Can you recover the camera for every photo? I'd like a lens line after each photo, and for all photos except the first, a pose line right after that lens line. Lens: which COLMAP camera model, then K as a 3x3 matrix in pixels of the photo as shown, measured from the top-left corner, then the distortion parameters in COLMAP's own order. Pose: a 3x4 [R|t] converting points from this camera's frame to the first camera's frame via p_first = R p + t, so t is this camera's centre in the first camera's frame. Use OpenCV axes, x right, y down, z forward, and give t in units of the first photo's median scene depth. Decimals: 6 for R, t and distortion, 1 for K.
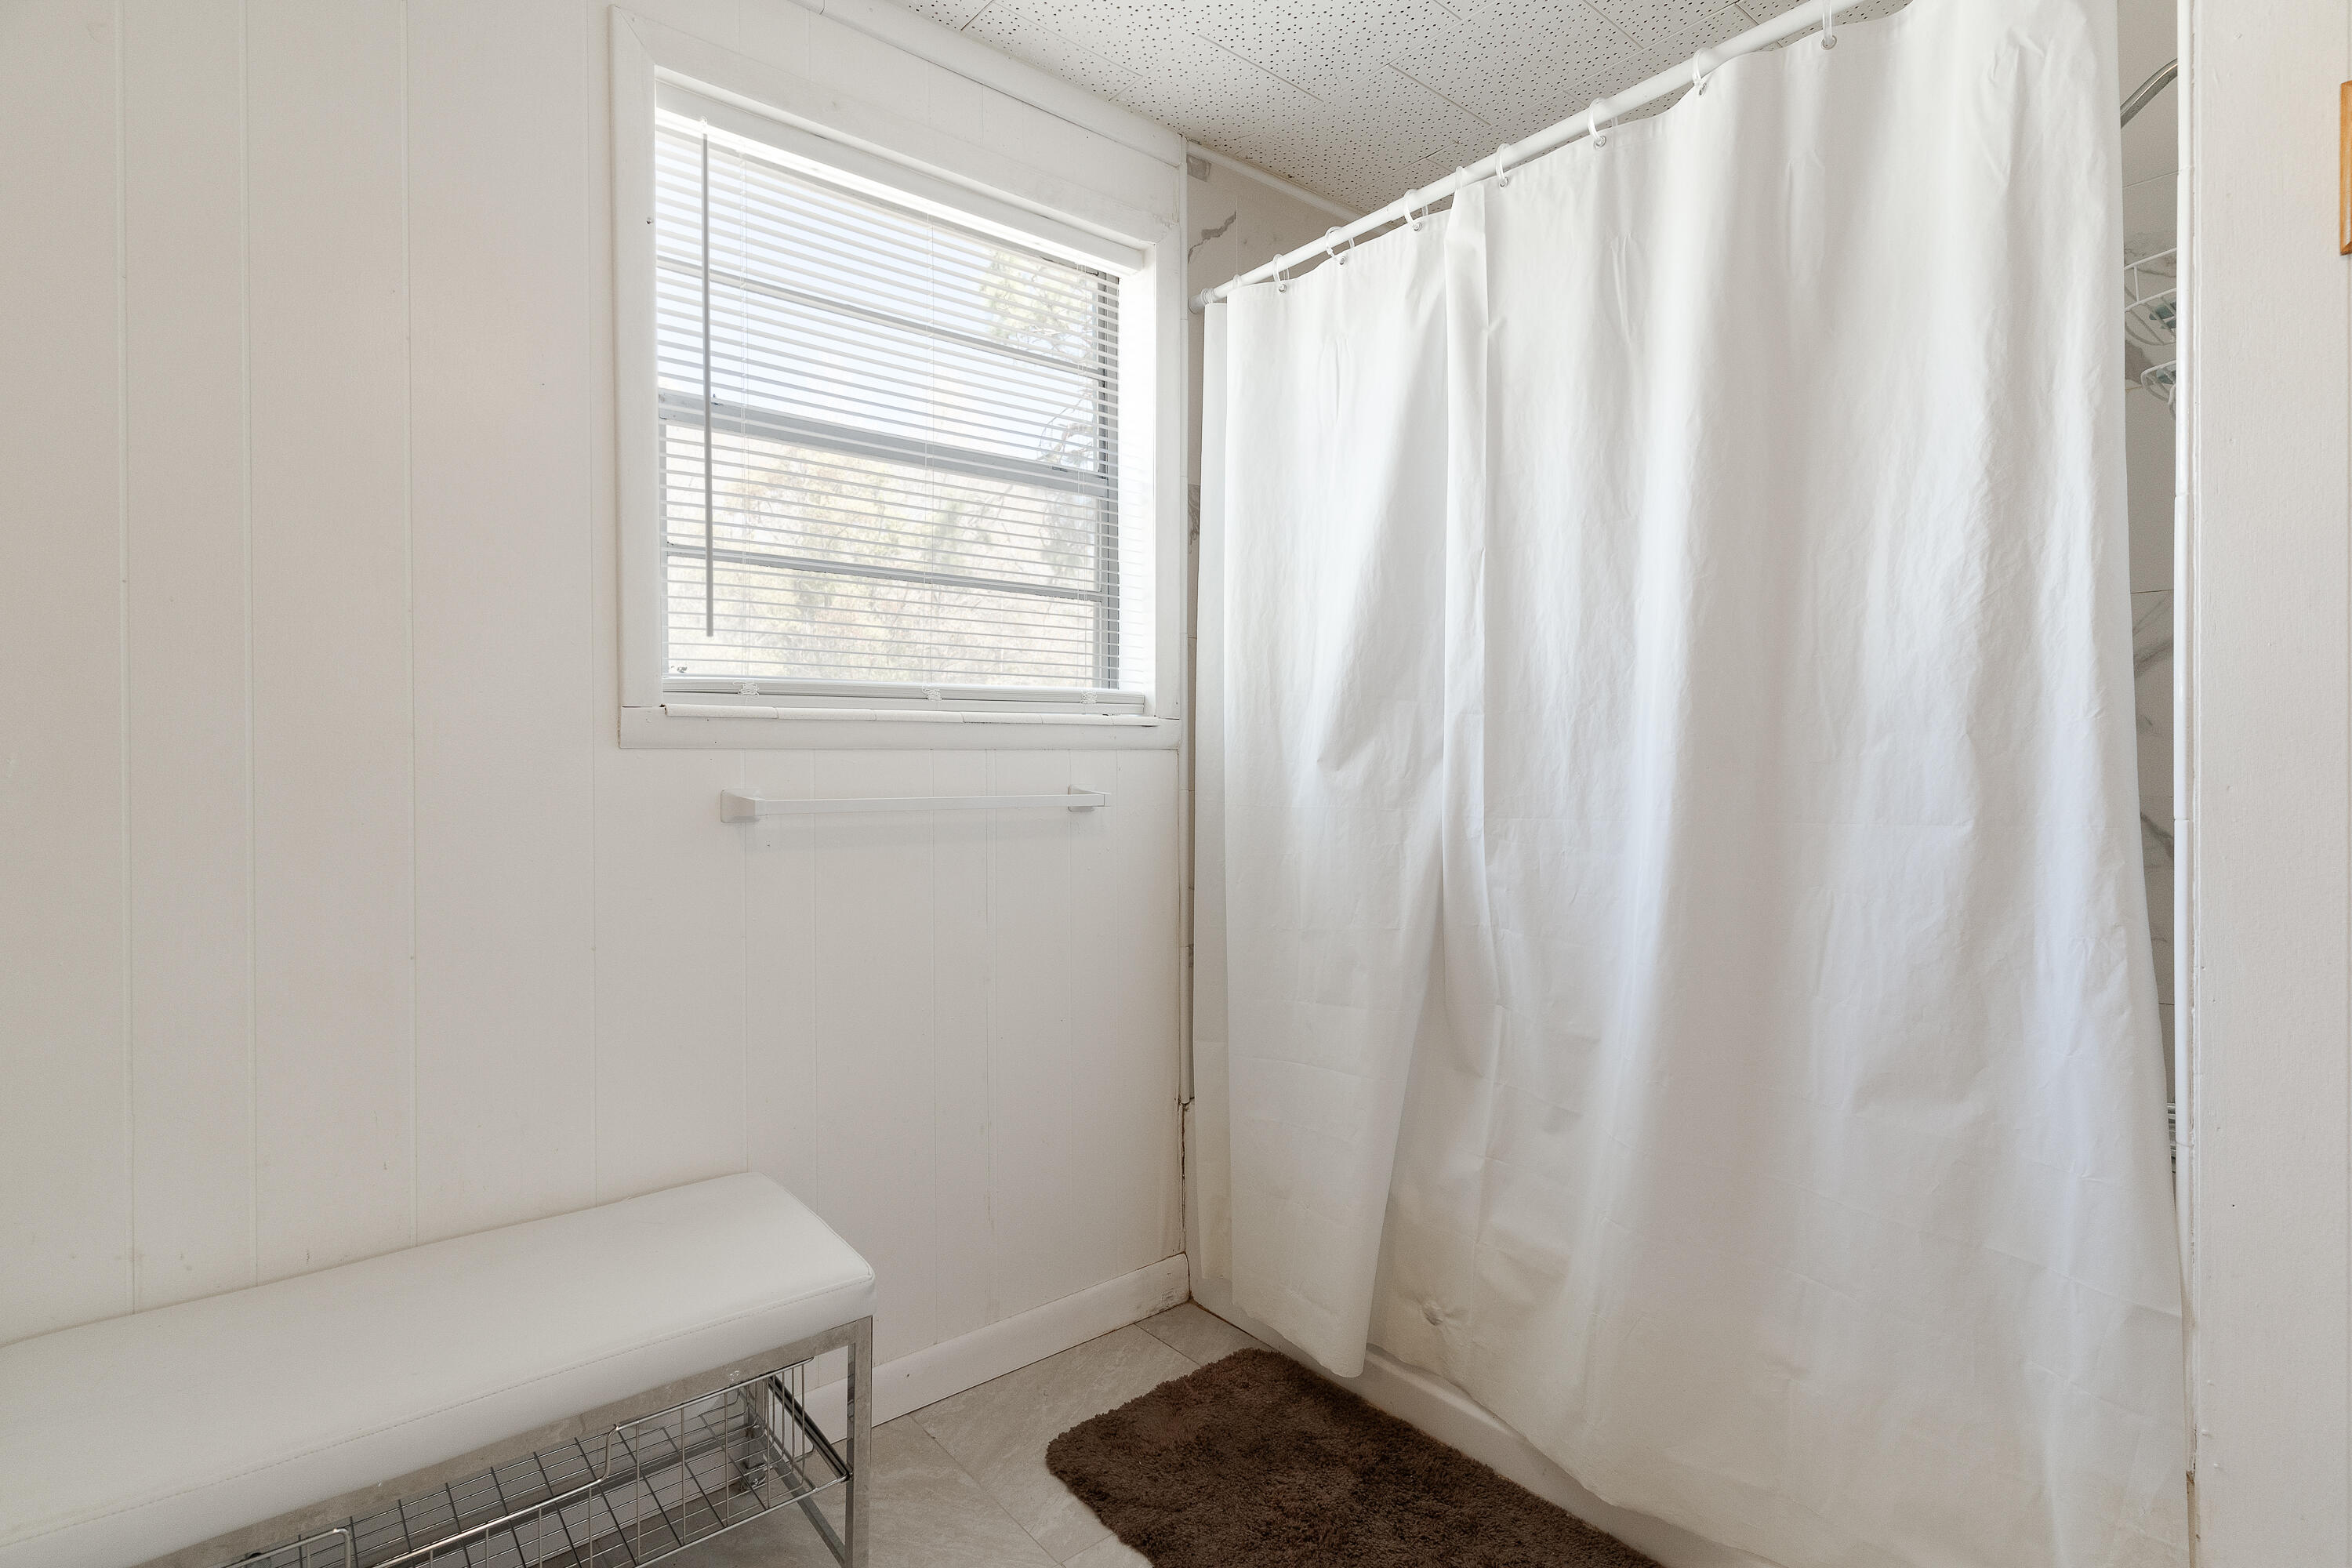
lens RADIAL K [[1167.1, 0, 1180.9], [0, 1167.1, 759.6], [0, 0, 1]] dist [0.000594, 0.000875]
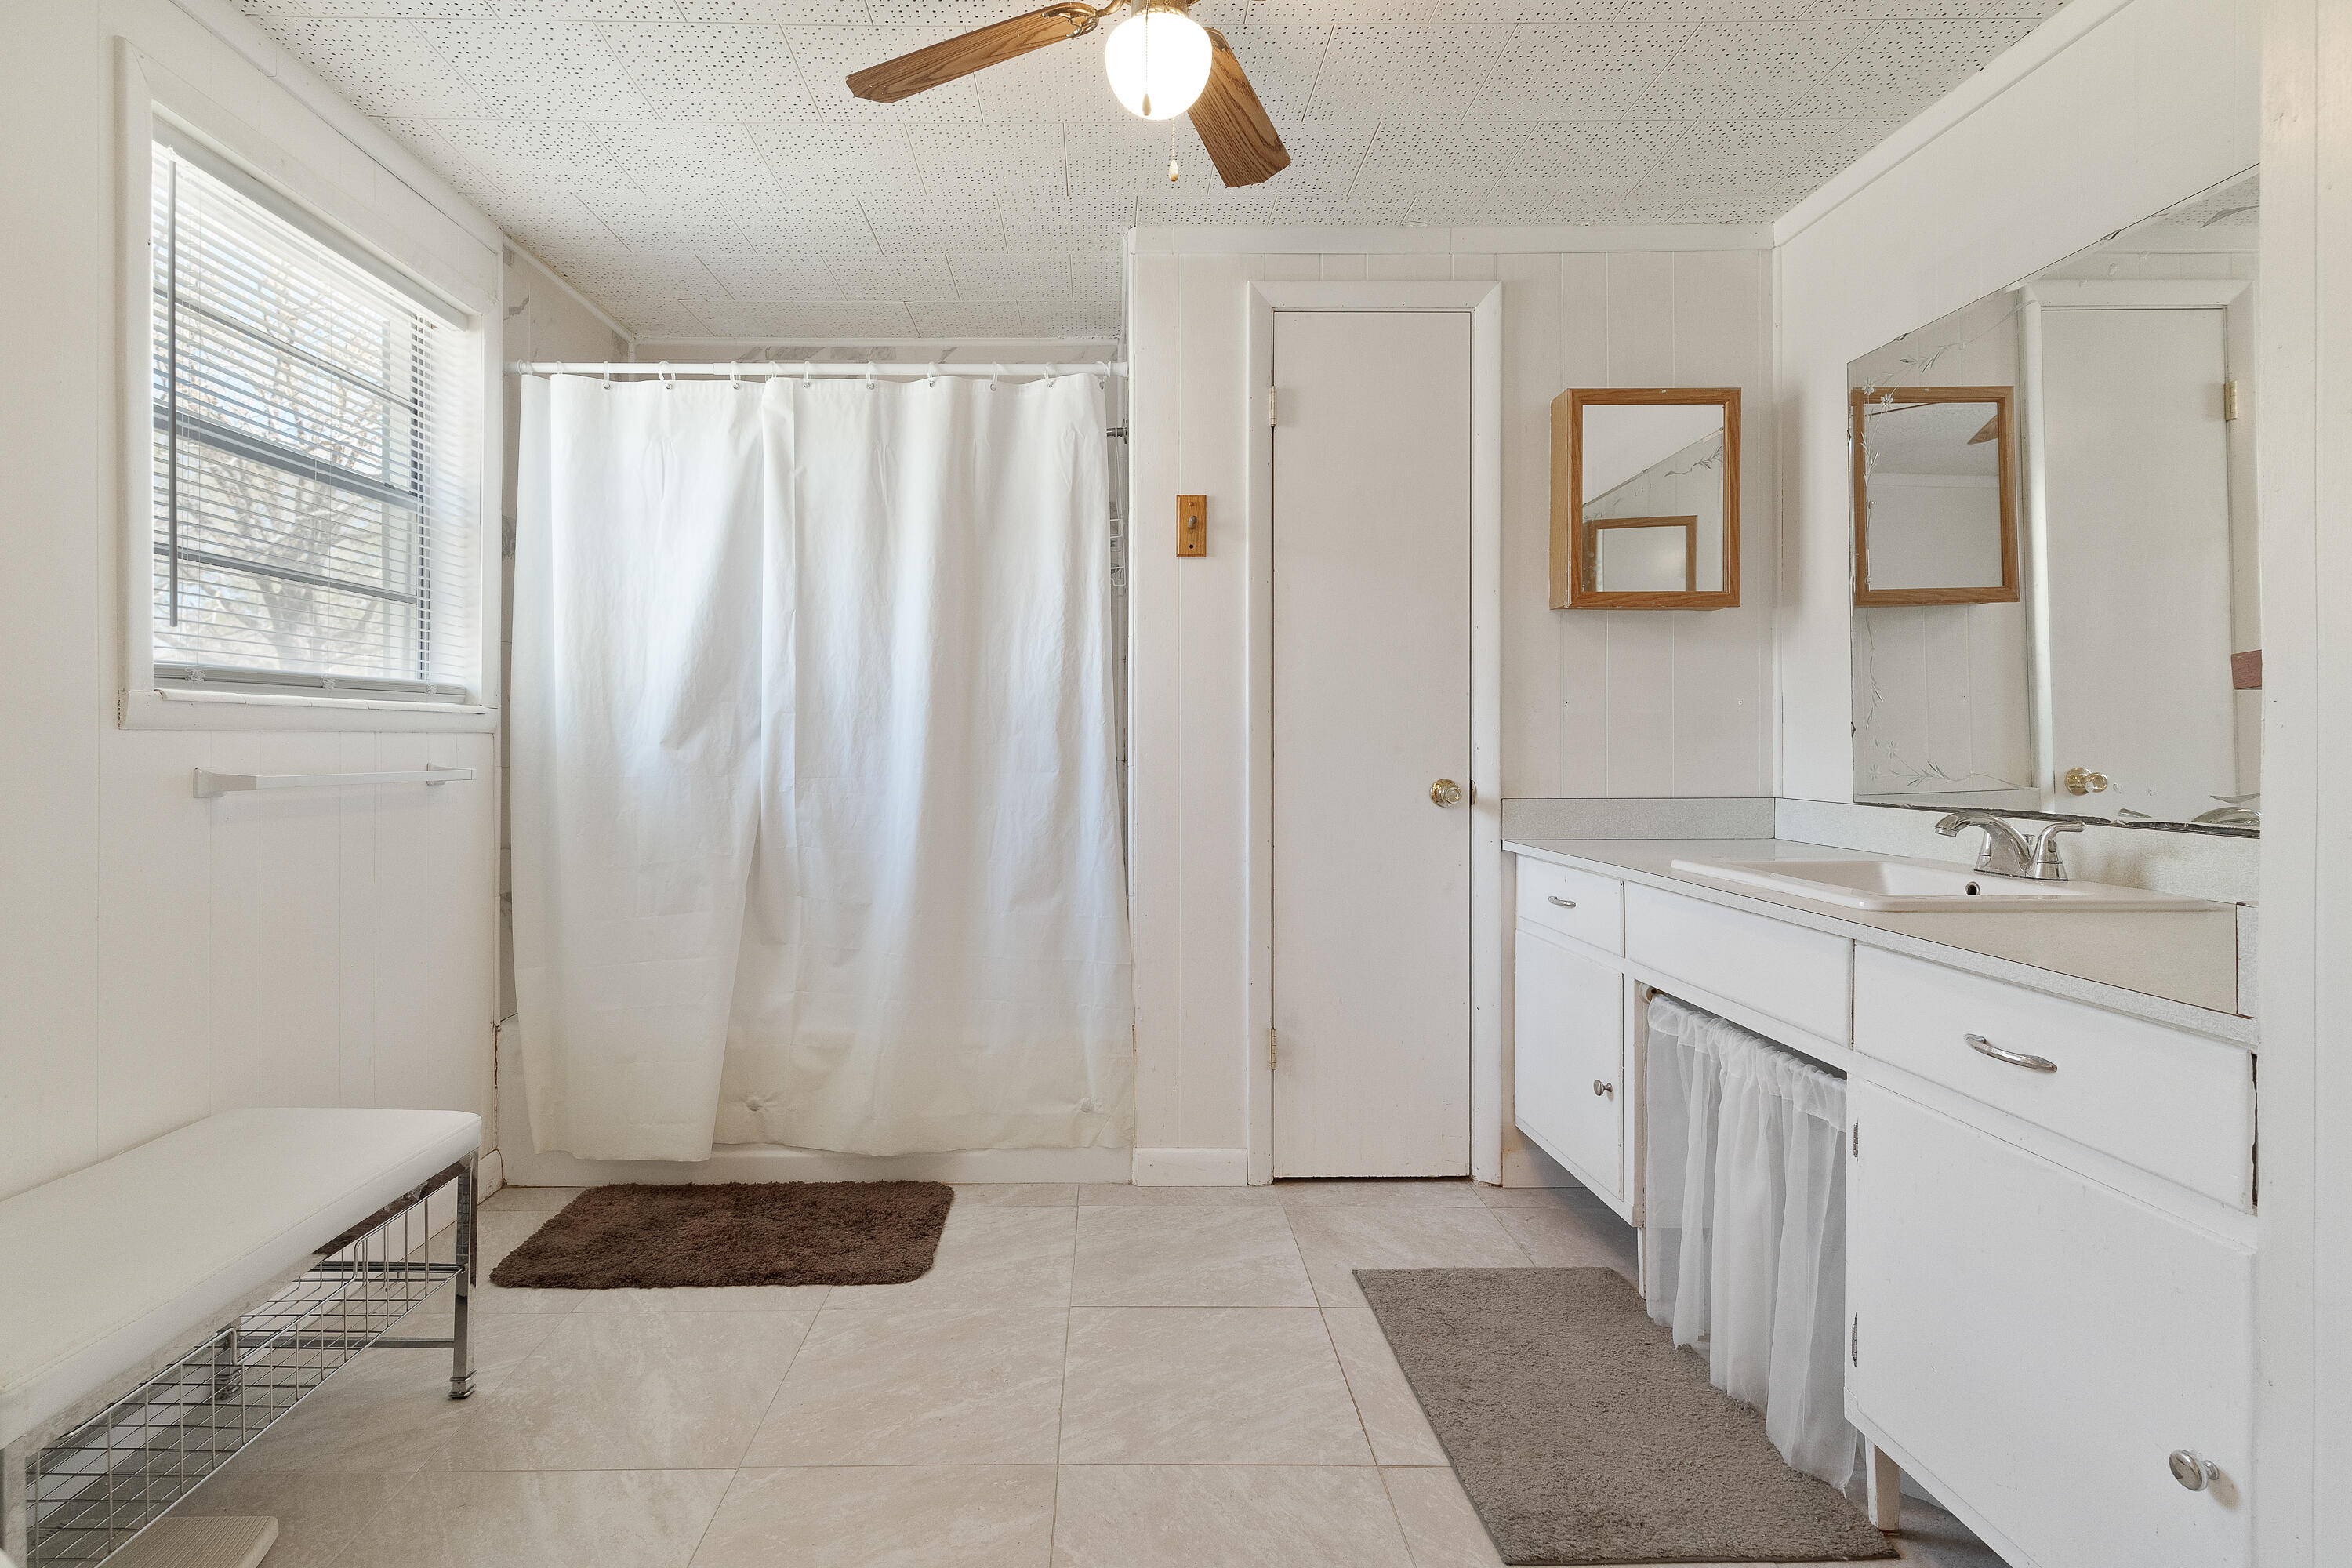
lens RADIAL K [[1162.3, 0, 1197.8], [0, 1162.3, 721.1], [0, 0, 1]] dist [0.001647, 0.000664]
pose [[0.598069, 0.016309, 0.801278, -0.688408], [-0.001085, 0.999808, -0.019540, 0.001951], [-0.801444, 0.010817, 0.597973, -0.395532]]
